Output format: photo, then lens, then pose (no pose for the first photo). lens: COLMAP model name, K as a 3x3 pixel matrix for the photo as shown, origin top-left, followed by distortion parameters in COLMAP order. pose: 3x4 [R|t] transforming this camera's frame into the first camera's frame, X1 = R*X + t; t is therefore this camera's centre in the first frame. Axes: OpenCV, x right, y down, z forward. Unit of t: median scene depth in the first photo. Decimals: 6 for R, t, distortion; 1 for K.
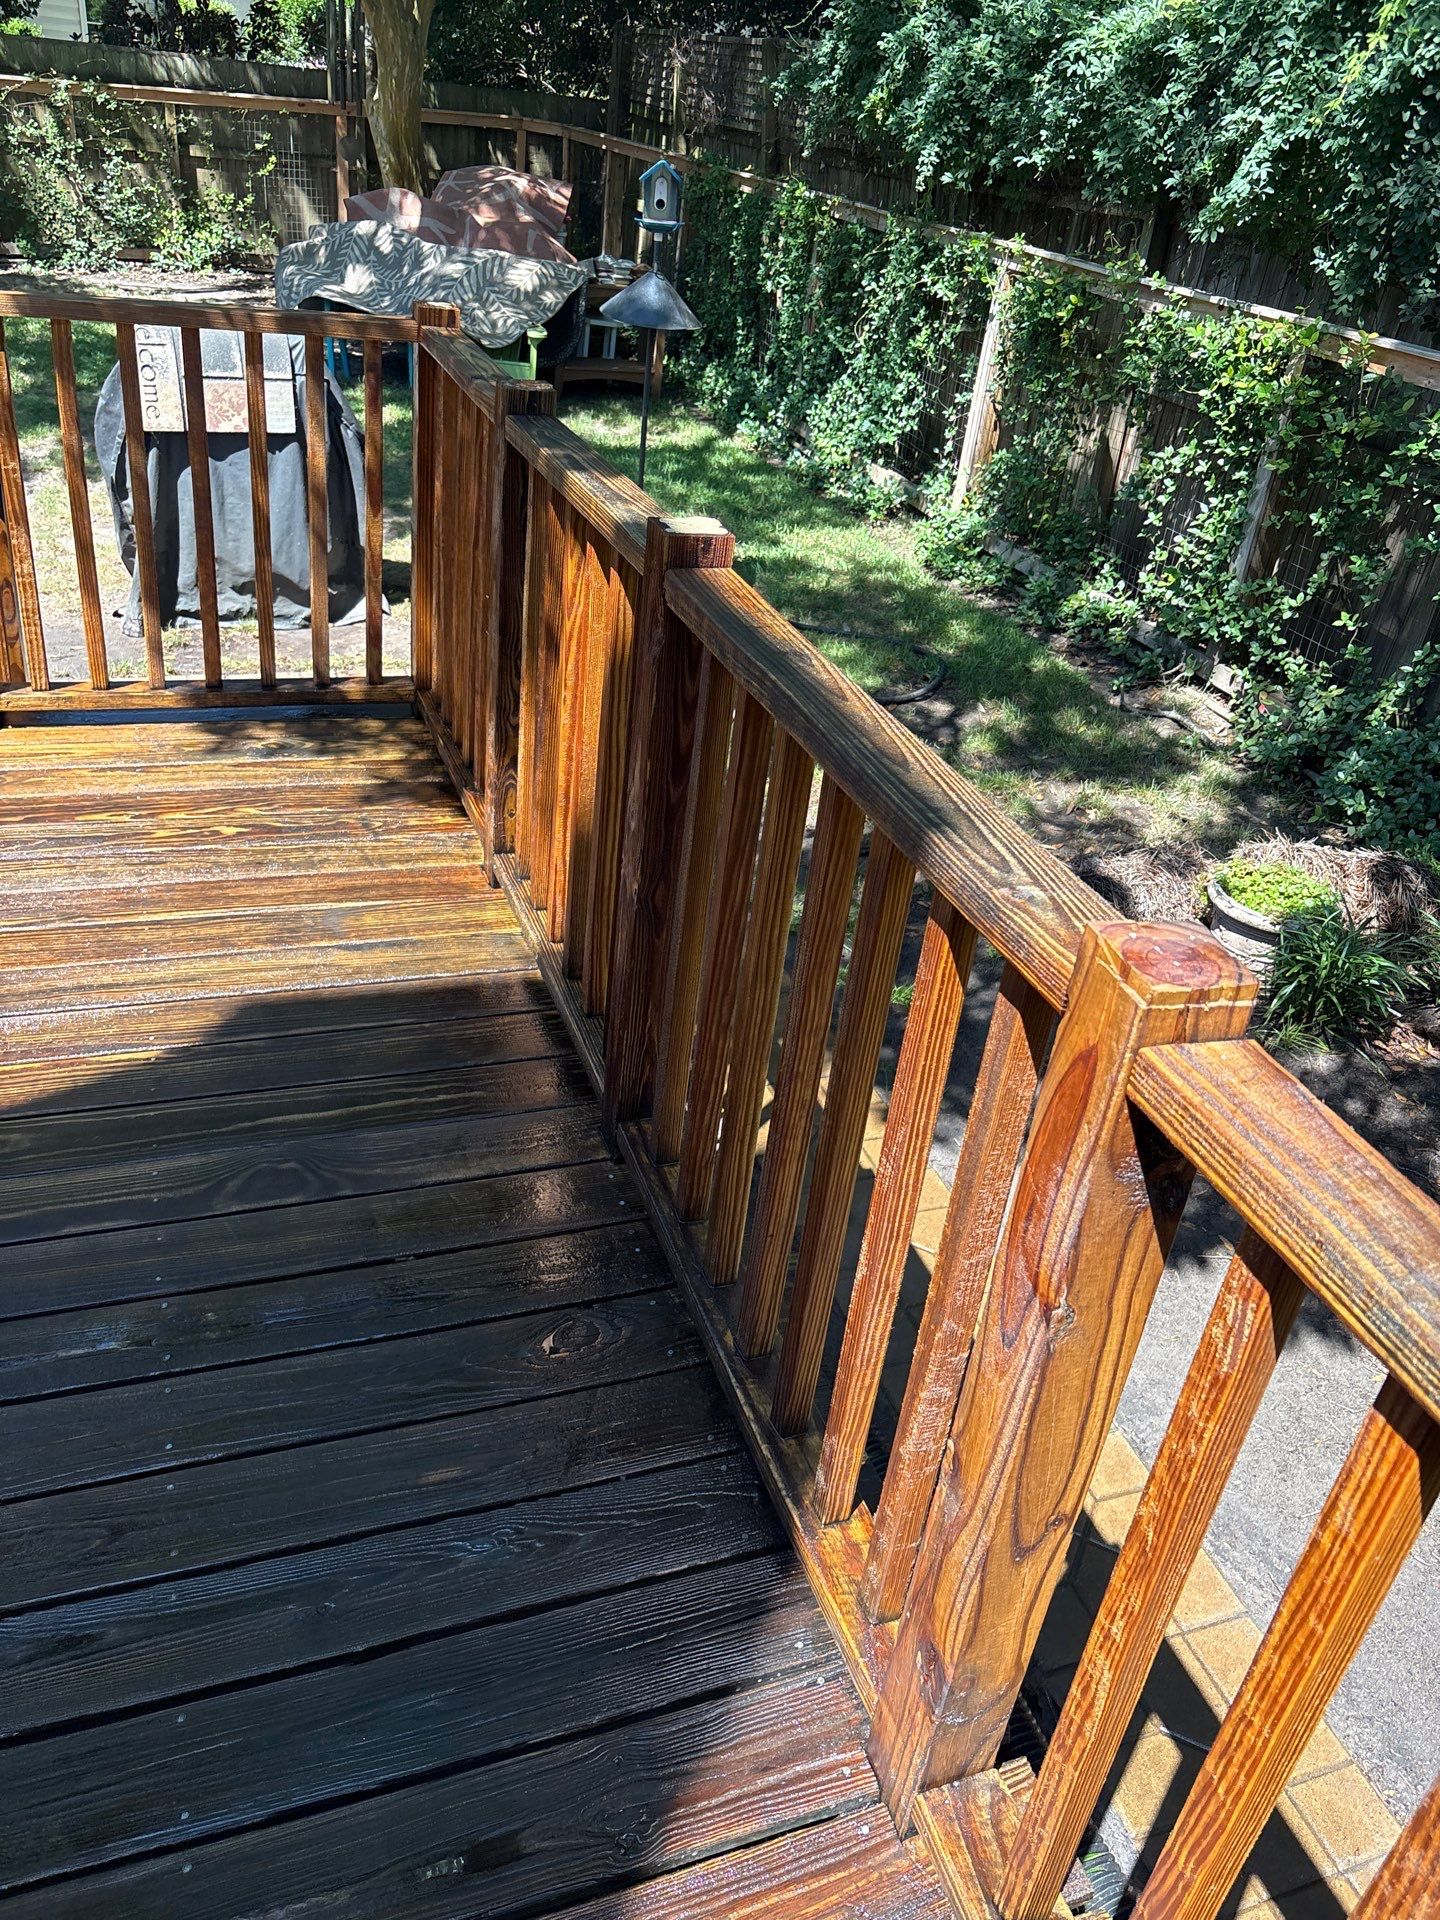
lens RADIAL K [[1438.6, 0, 718.6], [0, 1438.6, 952.5], [0, 0, 1]] dist [0.036941, -0.030239]
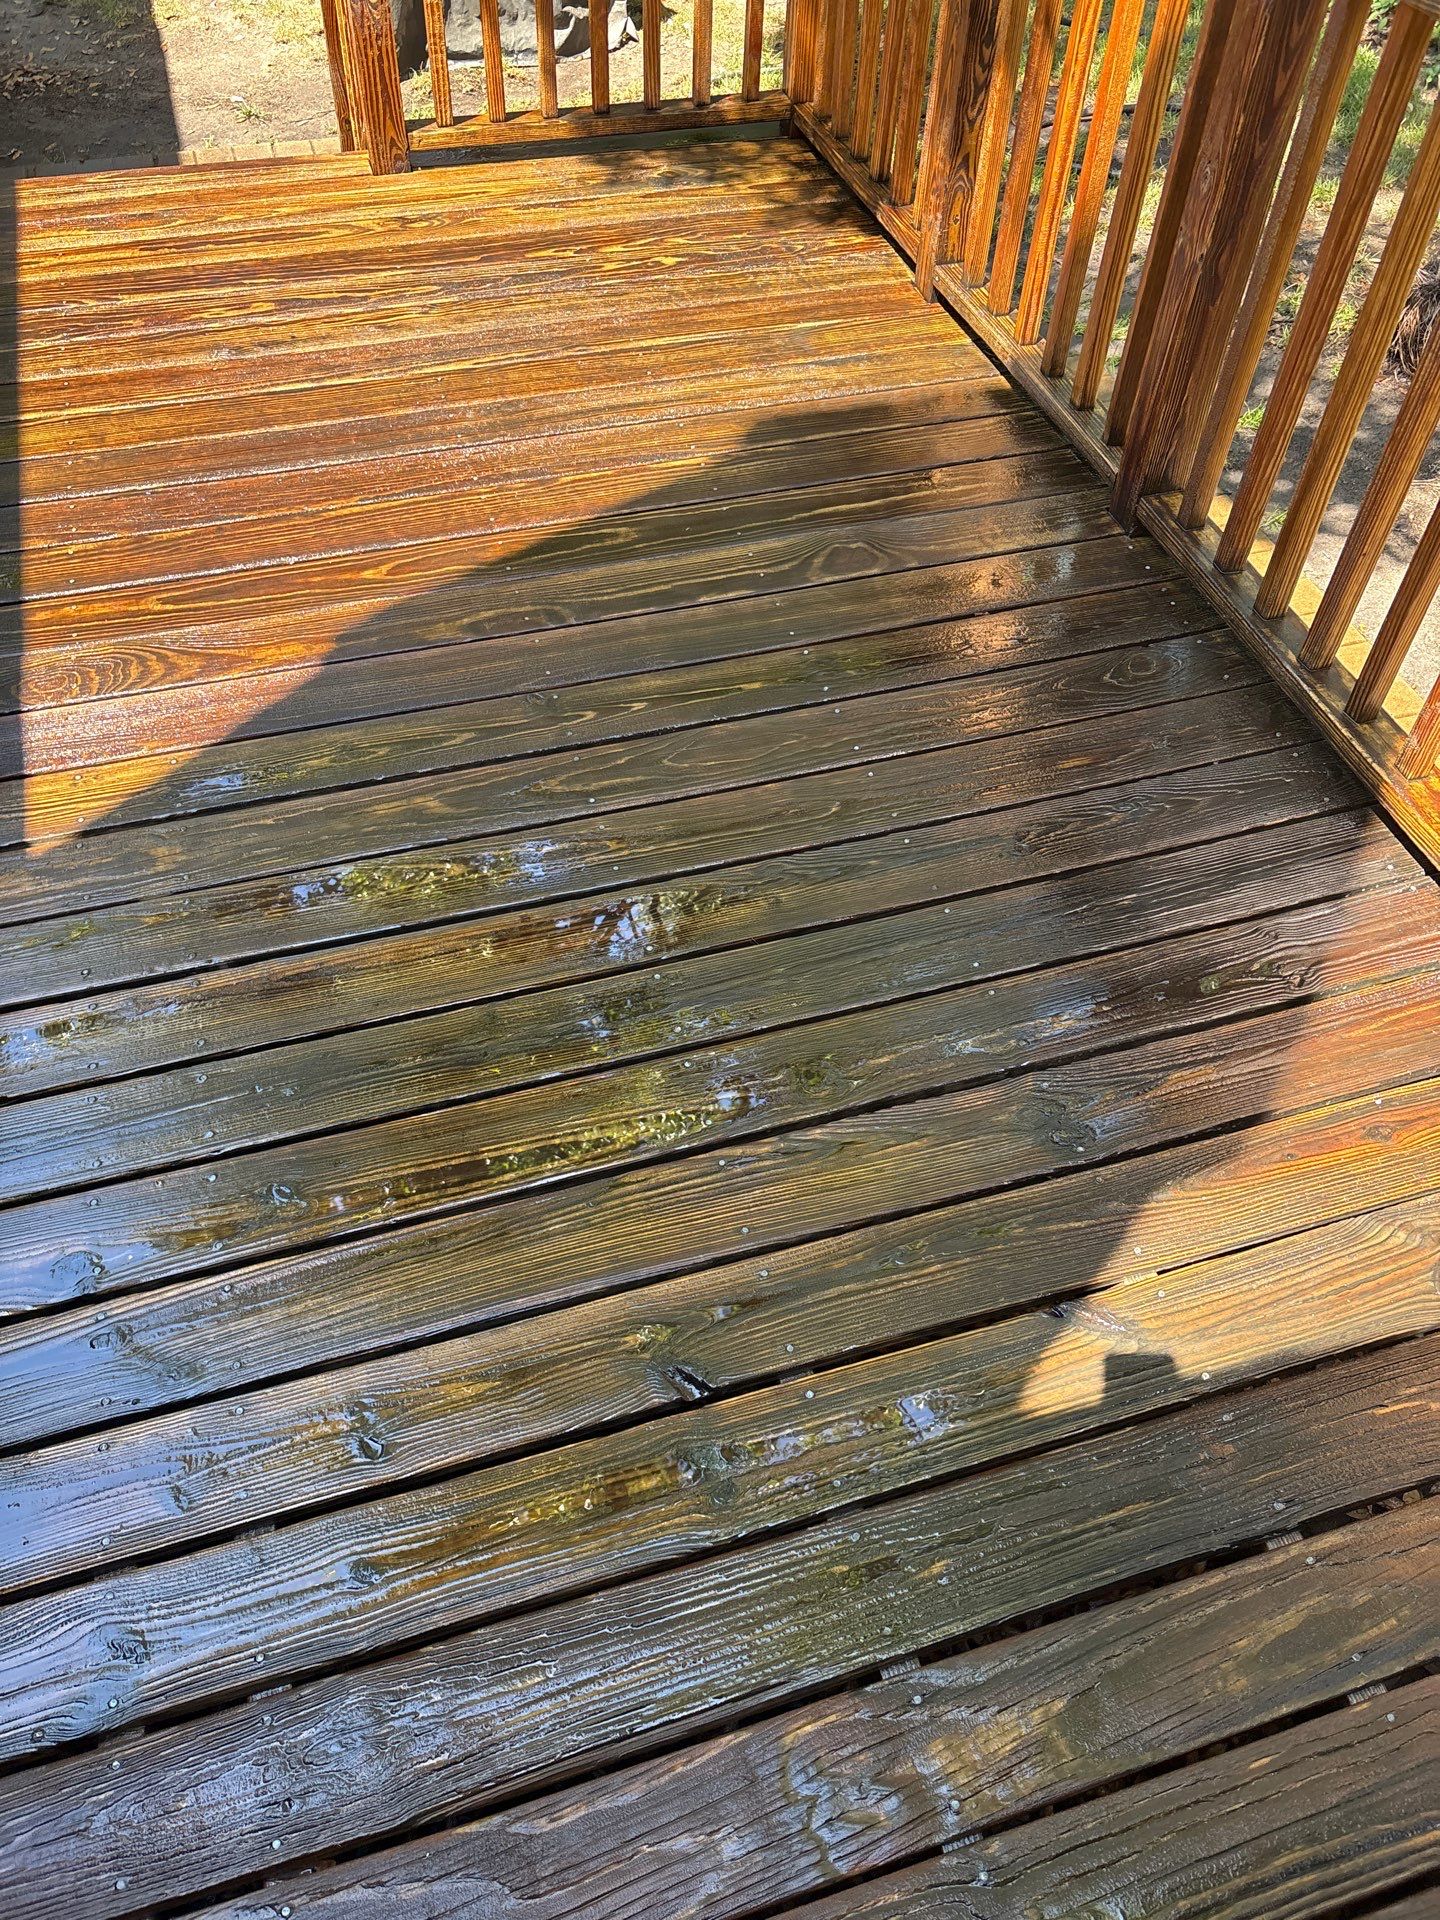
lens RADIAL K [[1438.6, 0, 721.4], [0, 1438.6, 949.8], [0, 0, 1]] dist [0.036941, -0.030239]
pose [[0.996190, -0.019769, -0.084943, -0.217912], [0.045763, 0.947605, 0.316151, 0.058002], [0.074243, -0.318833, 0.944899, -0.144262]]
